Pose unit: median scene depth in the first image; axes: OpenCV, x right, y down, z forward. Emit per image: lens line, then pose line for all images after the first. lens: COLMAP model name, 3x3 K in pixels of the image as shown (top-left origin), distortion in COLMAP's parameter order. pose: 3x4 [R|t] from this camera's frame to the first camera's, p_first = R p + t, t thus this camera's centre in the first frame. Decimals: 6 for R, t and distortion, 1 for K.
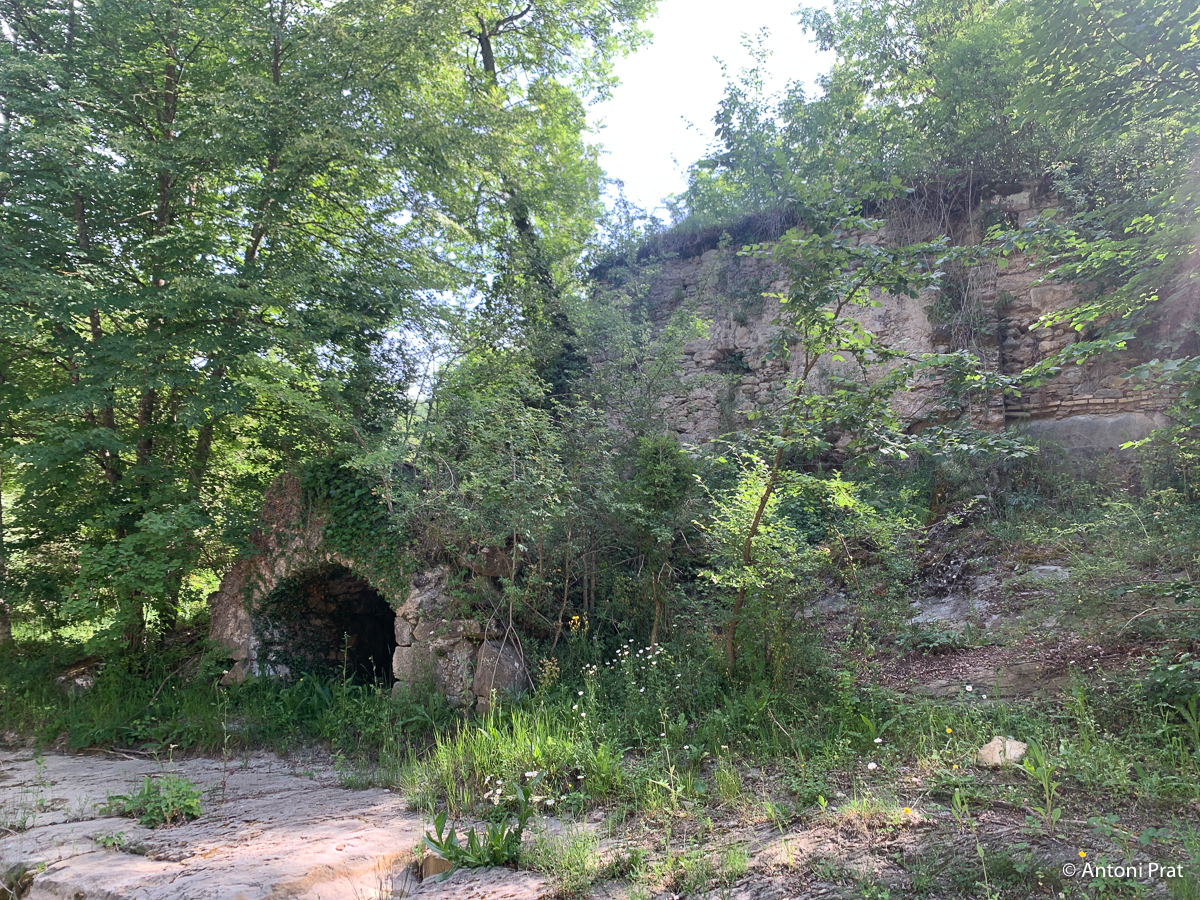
lens RADIAL K [[925.9, 0, 597.3], [0, 925.9, 450.2], [0, 0, 1]] dist [0.055806, -0.032247]
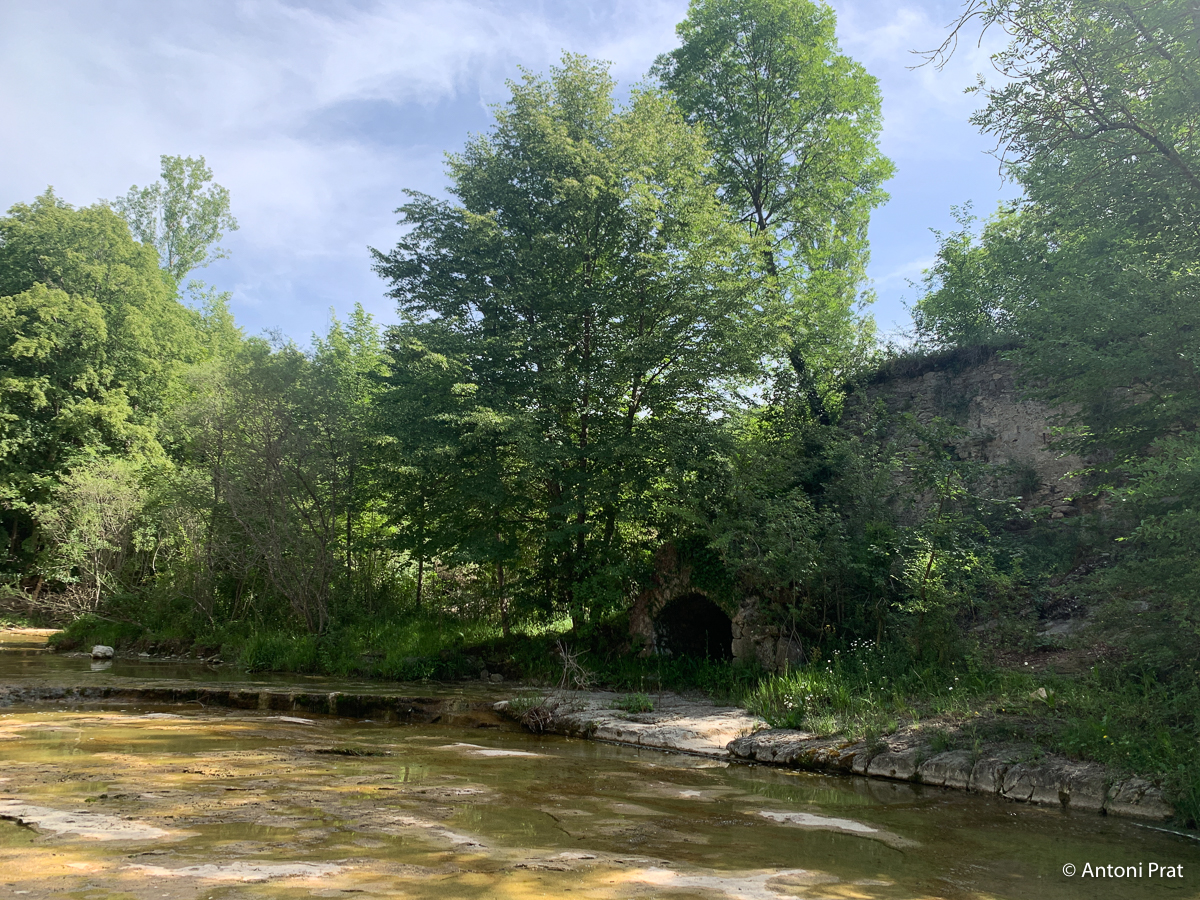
lens RADIAL K [[925.9, 0, 582.4], [0, 925.9, 423.2], [0, 0, 1]] dist [0.055806, -0.032247]
pose [[0.948579, -0.045206, -0.313296, 0.101131], [0.031786, 0.998350, -0.047814, -0.140352], [0.314941, 0.035397, 0.948451, -0.868063]]
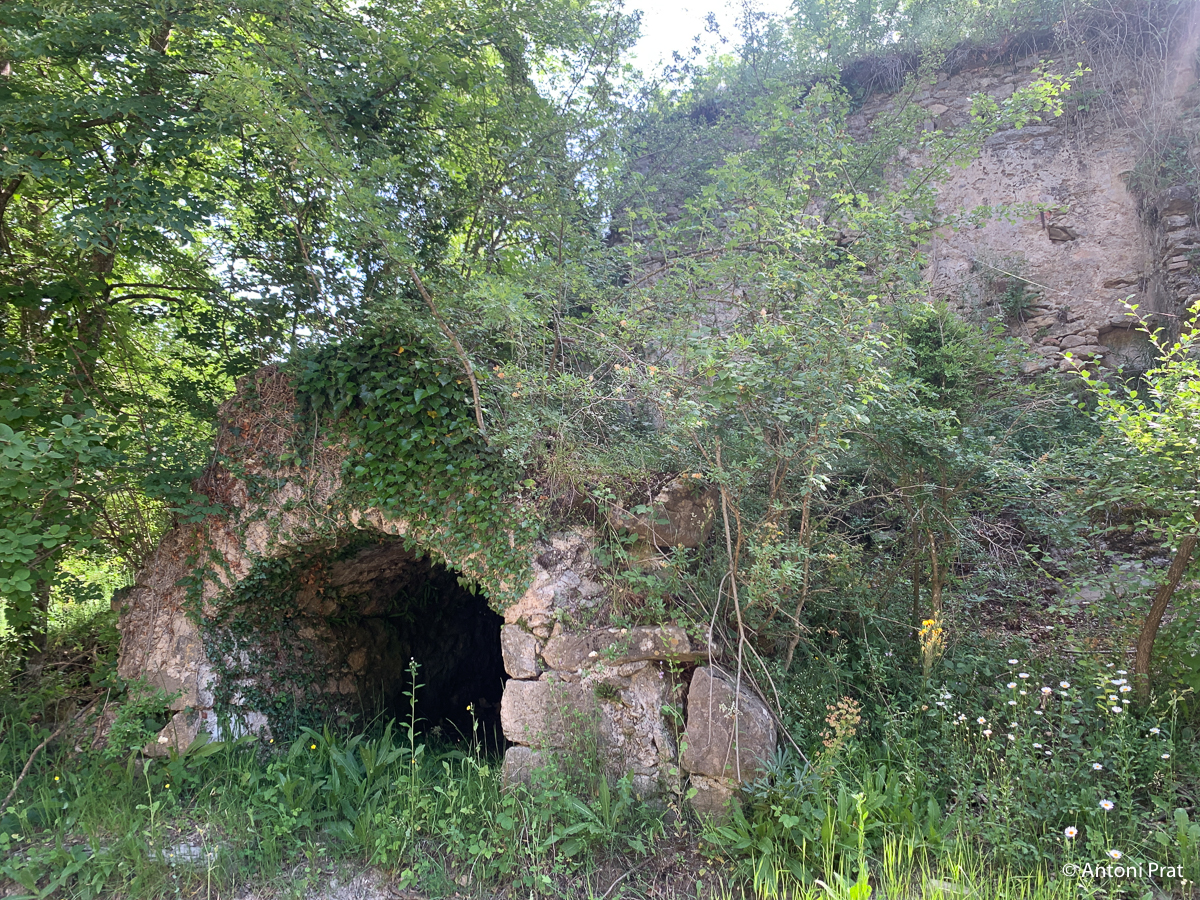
lens RADIAL K [[925.9, 0, 600.7], [0, 925.9, 453.7], [0, 0, 1]] dist [0.055806, -0.032247]
pose [[0.991532, -0.010264, 0.129457, -0.221963], [0.007137, 0.999672, 0.024596, 0.067003], [-0.129667, -0.023464, 0.991280, 0.455051]]
